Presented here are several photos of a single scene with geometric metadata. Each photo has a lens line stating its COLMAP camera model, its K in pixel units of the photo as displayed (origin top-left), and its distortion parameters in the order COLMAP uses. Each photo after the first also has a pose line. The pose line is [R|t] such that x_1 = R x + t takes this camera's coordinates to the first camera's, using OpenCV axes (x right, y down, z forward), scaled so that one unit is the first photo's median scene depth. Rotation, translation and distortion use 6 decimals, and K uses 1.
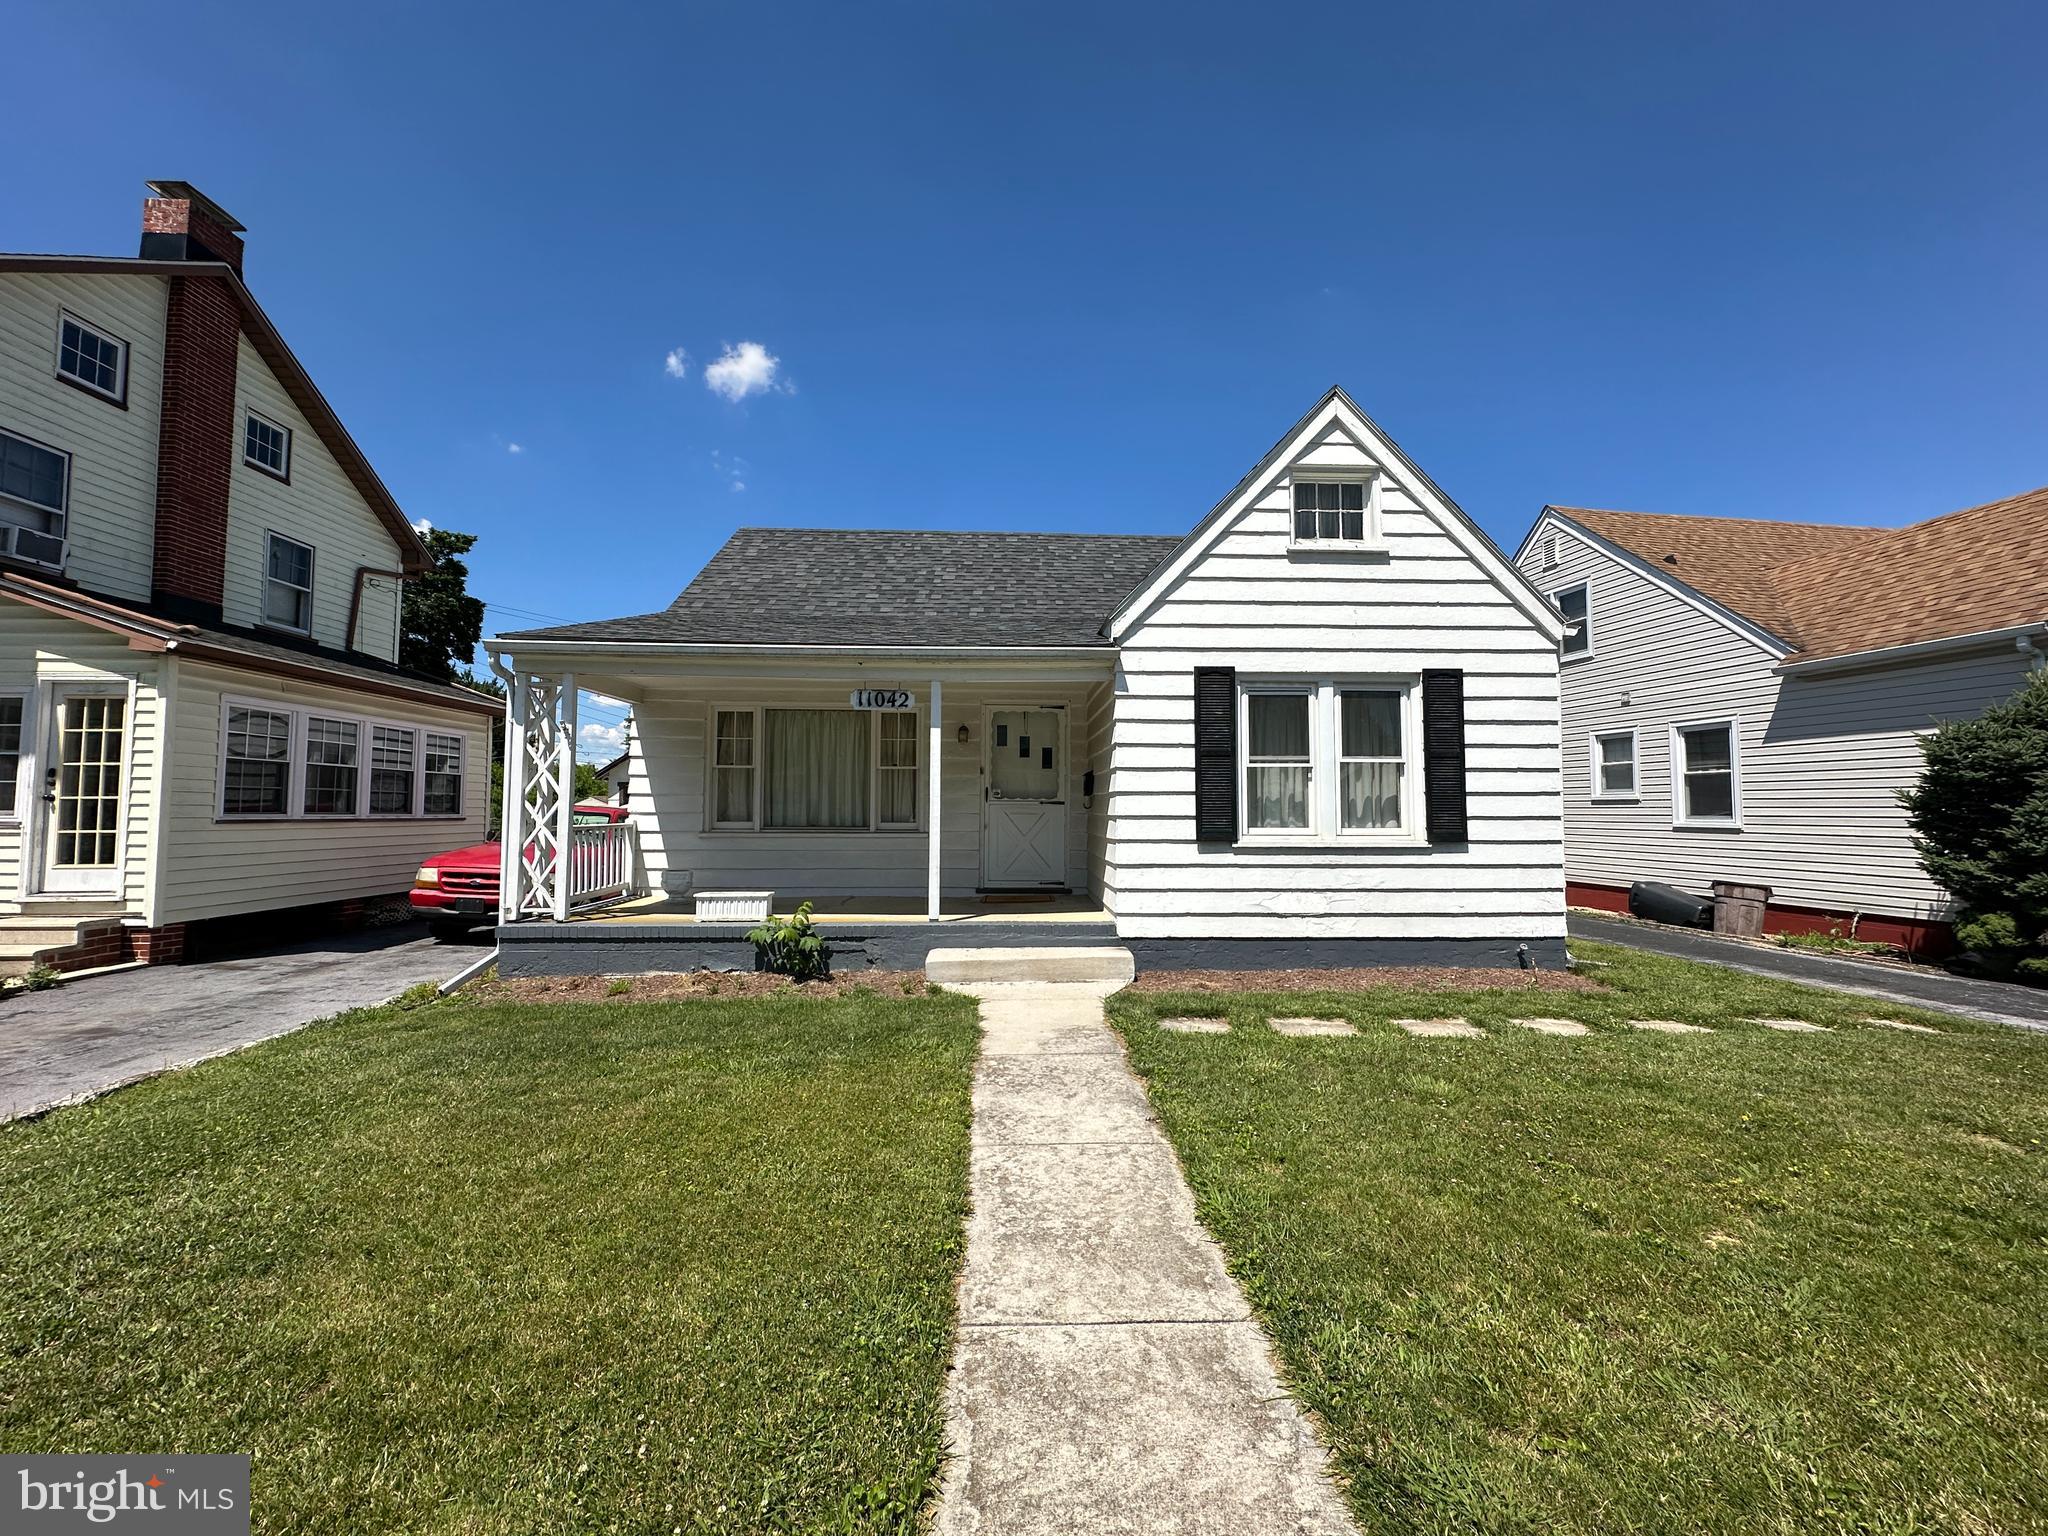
lens RADIAL K [[811.9, 0, 1024.3], [0, 811.9, 767.6], [0, 0, 1]] dist [-0.002265, 0.000520]
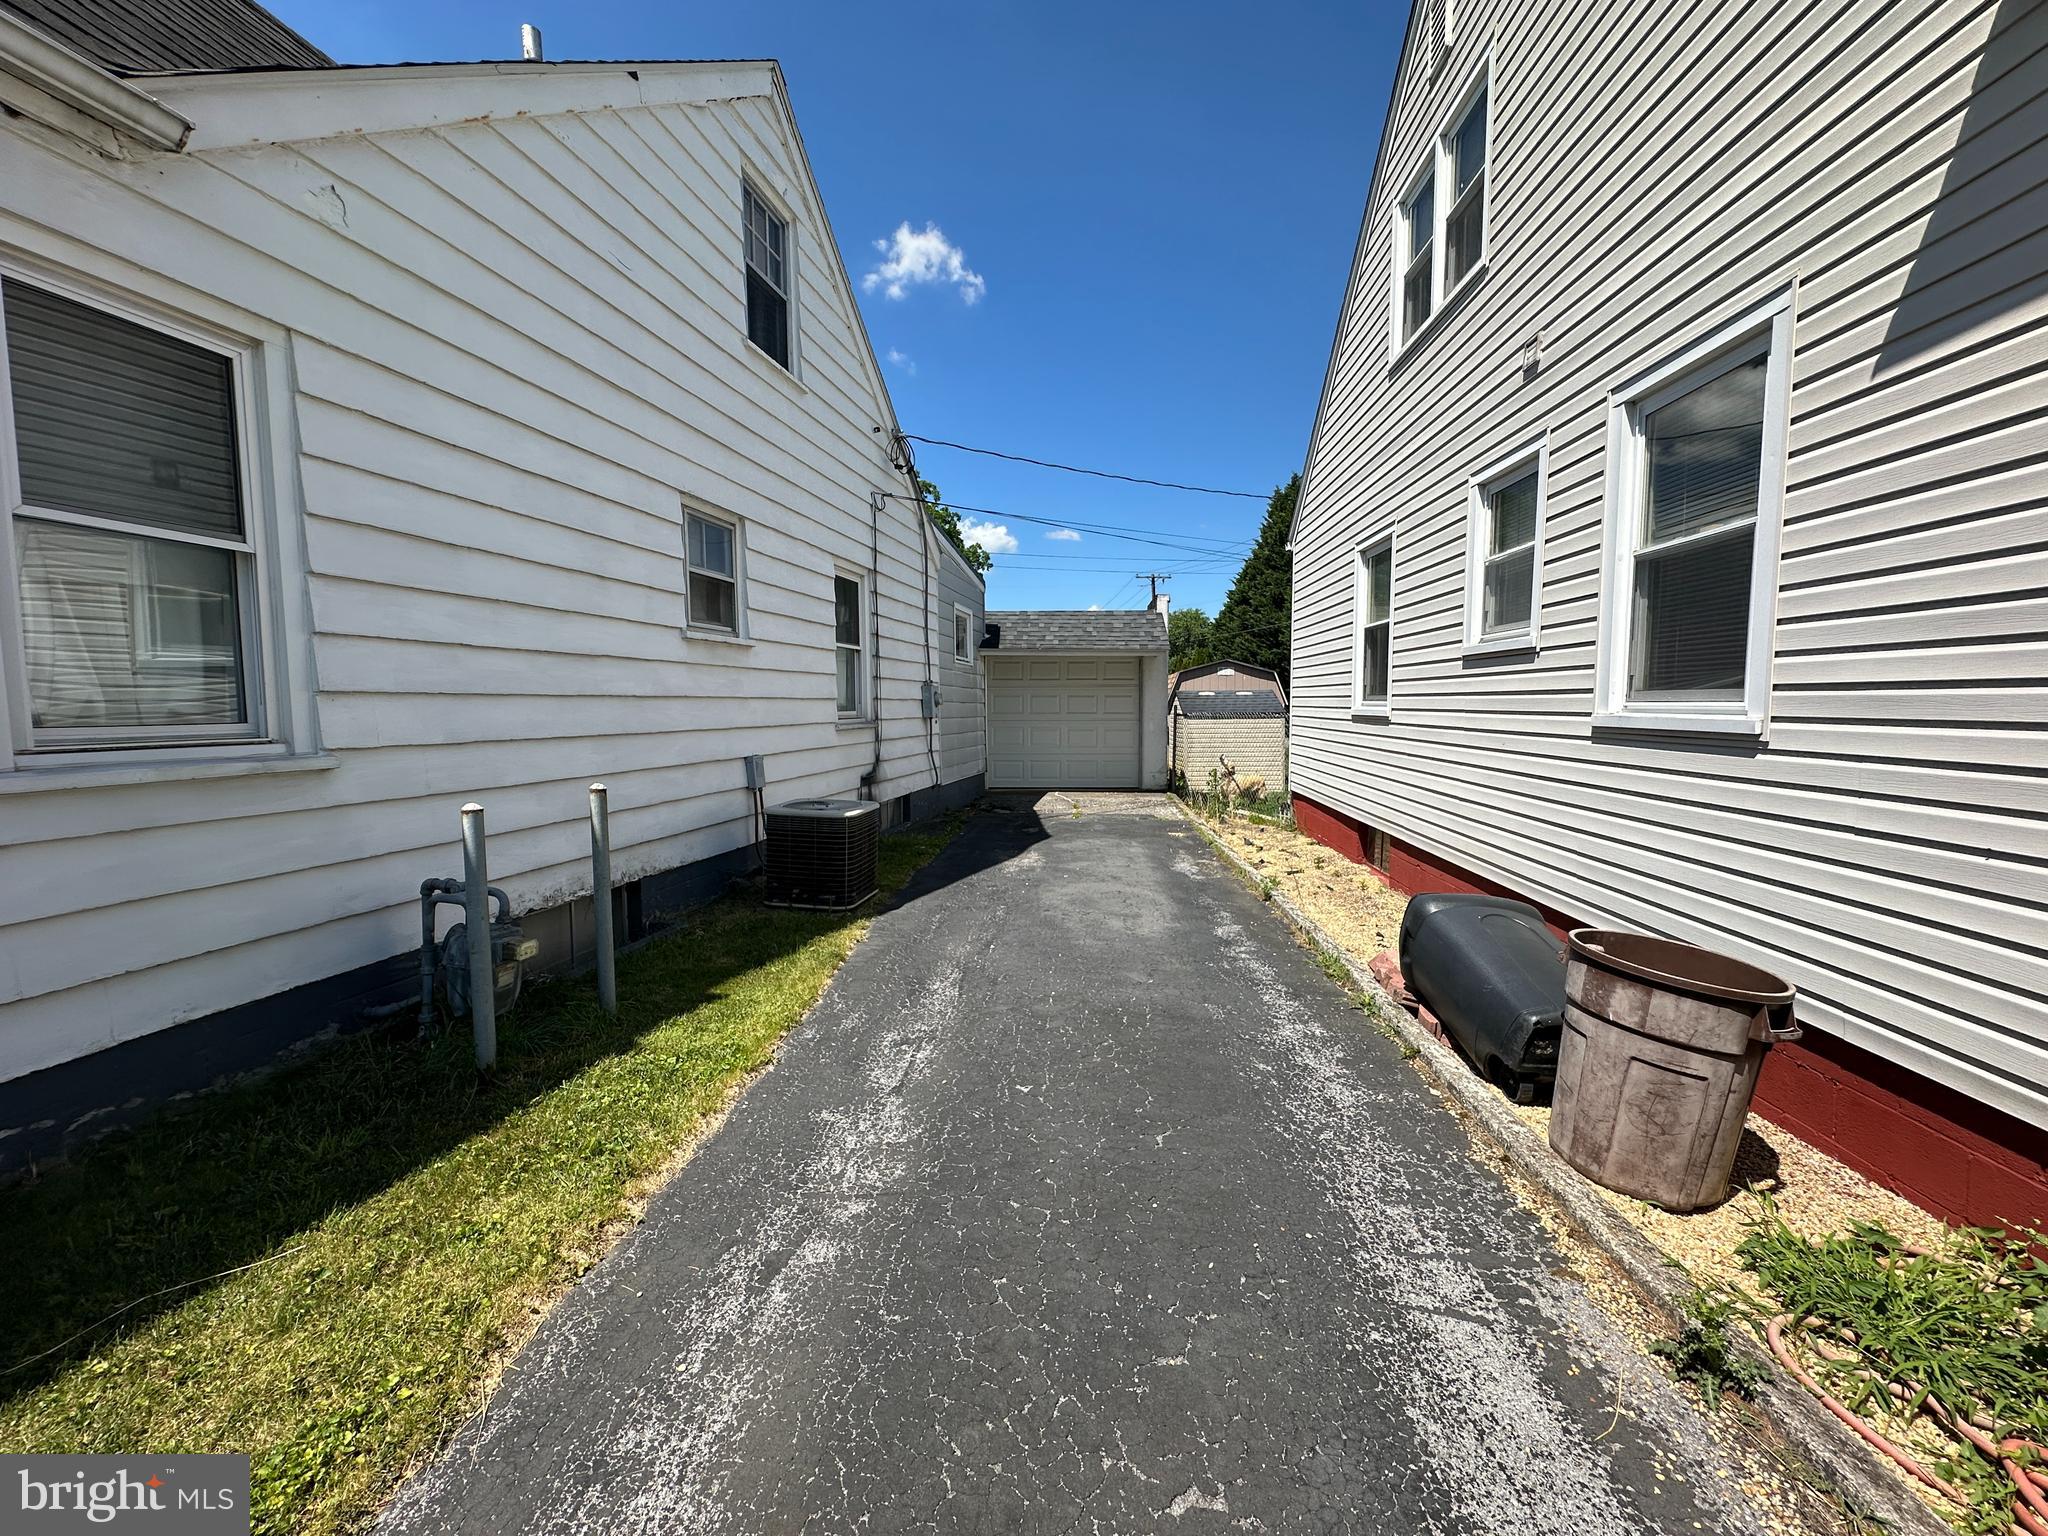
lens RADIAL K [[813.4, 0, 1024.0], [0, 813.4, 768.0], [0, 0, 1]] dist [-0.001789, -0.000082]
pose [[0.974029, 0.010686, -0.226169, 1.077649], [0.019455, 0.991242, 0.130620, 0.070592], [0.225584, -0.131628, 0.965291, 1.042698]]
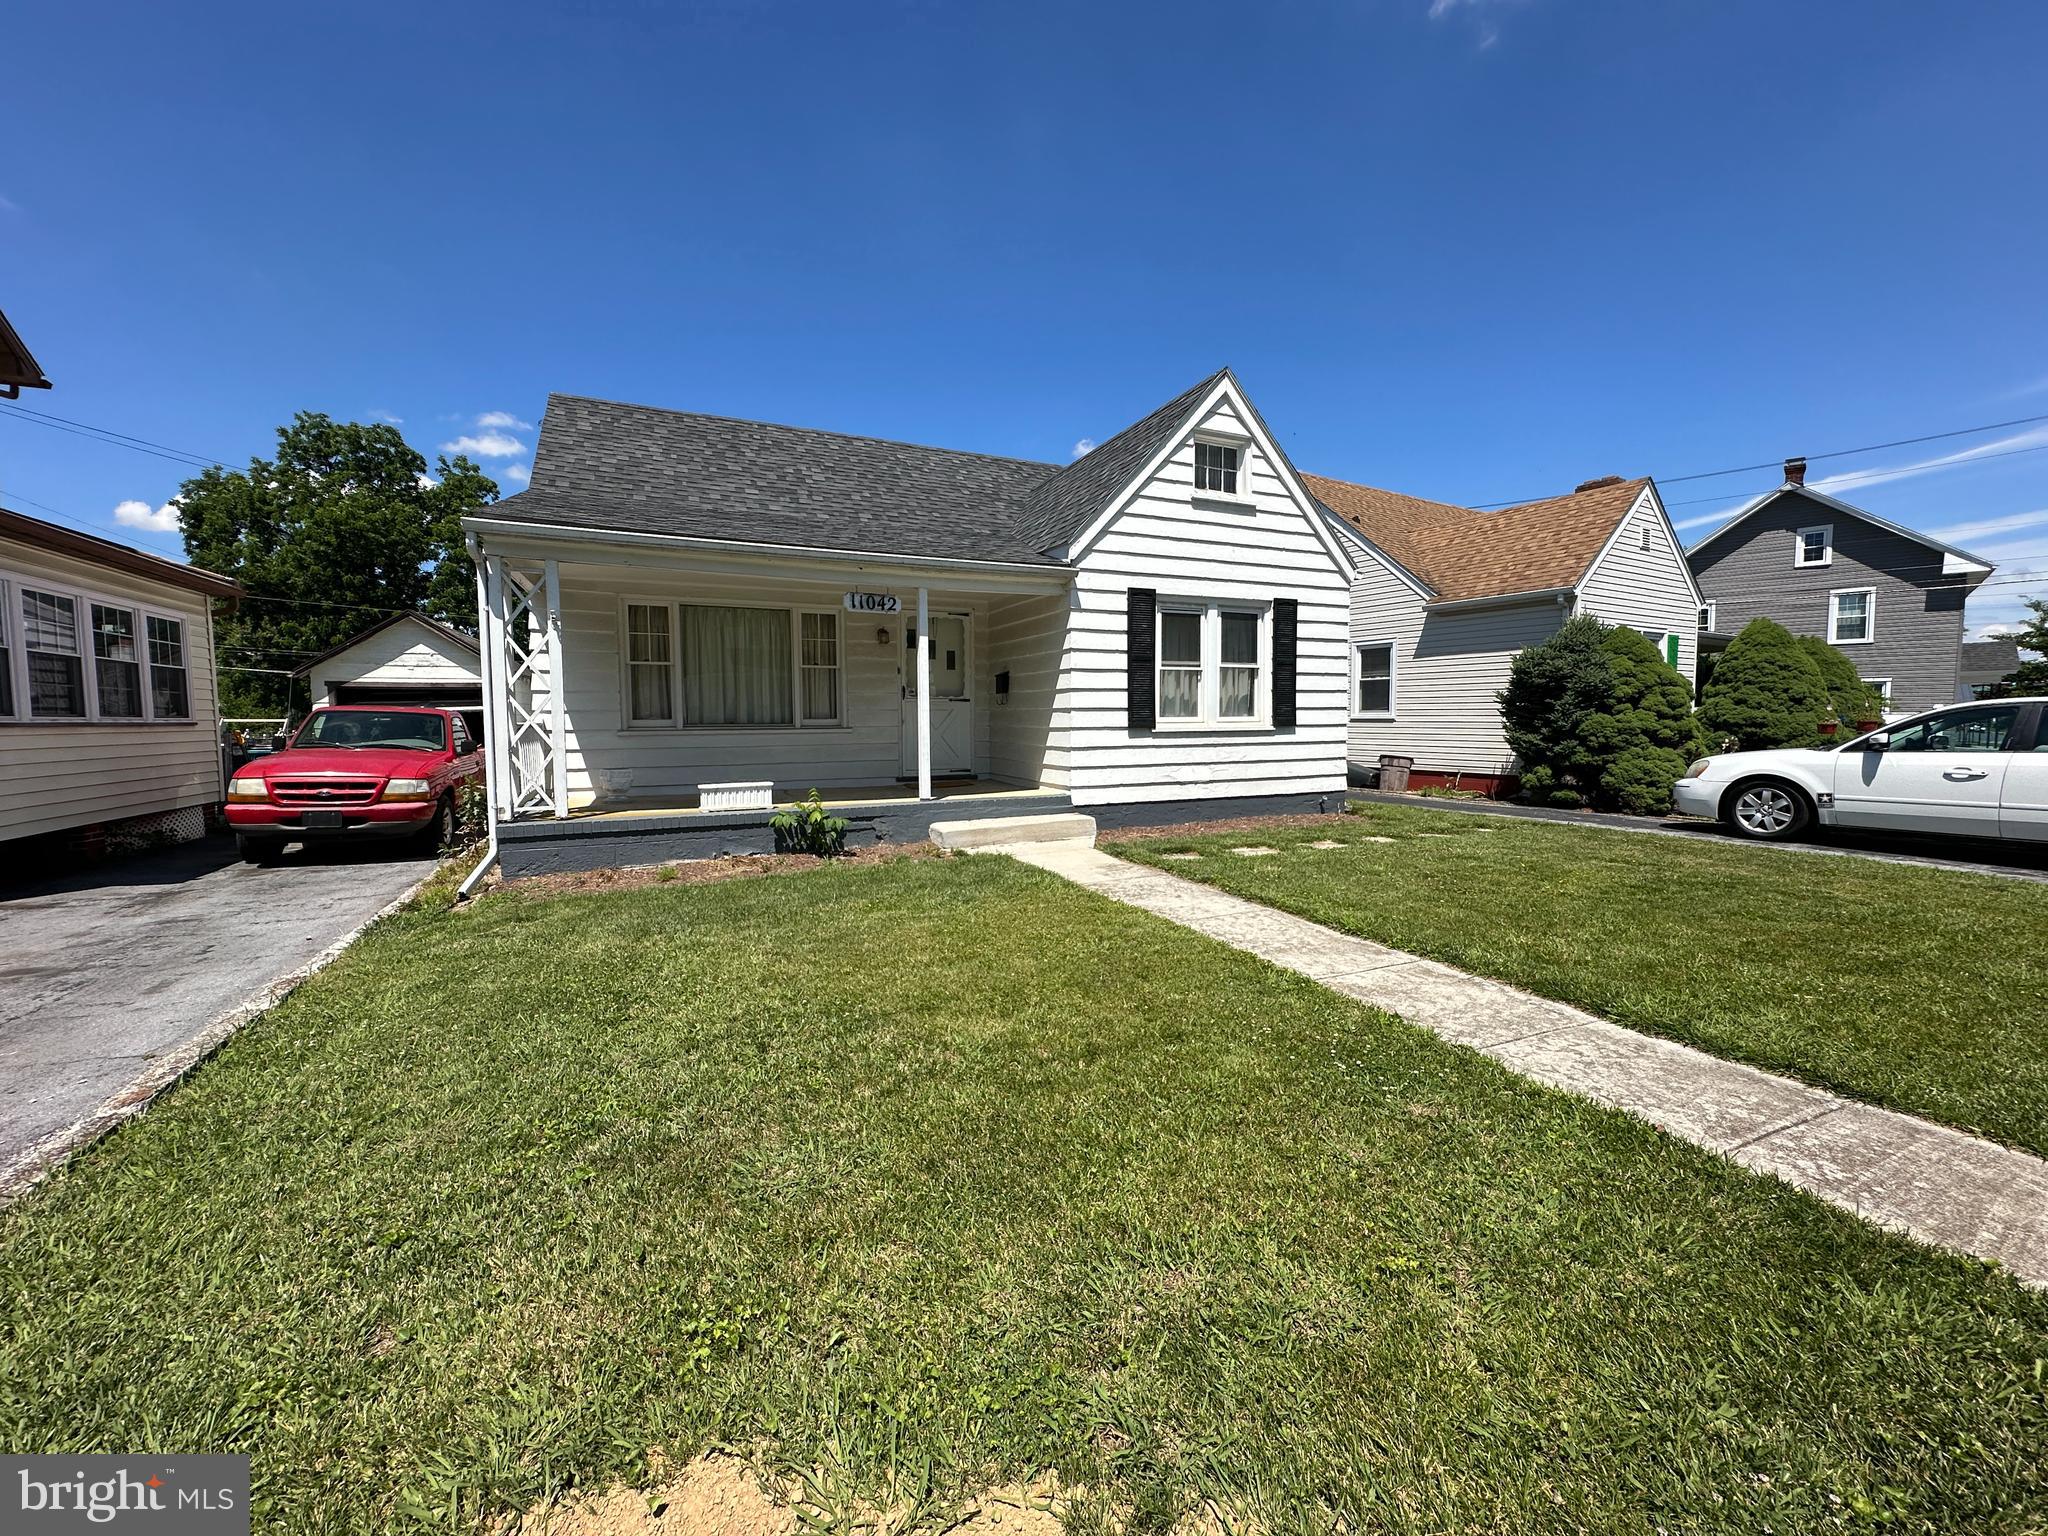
lens RADIAL K [[813.9, 0, 1024.0], [0, 813.9, 768.0], [0, 0, 1]] dist [-0.003009, 0.000431]
pose [[0.921753, -0.033135, 0.386359, -0.417399], [-0.011514, 0.993565, 0.112679, 0.010994], [-0.387607, -0.108311, 0.915440, -0.104938]]
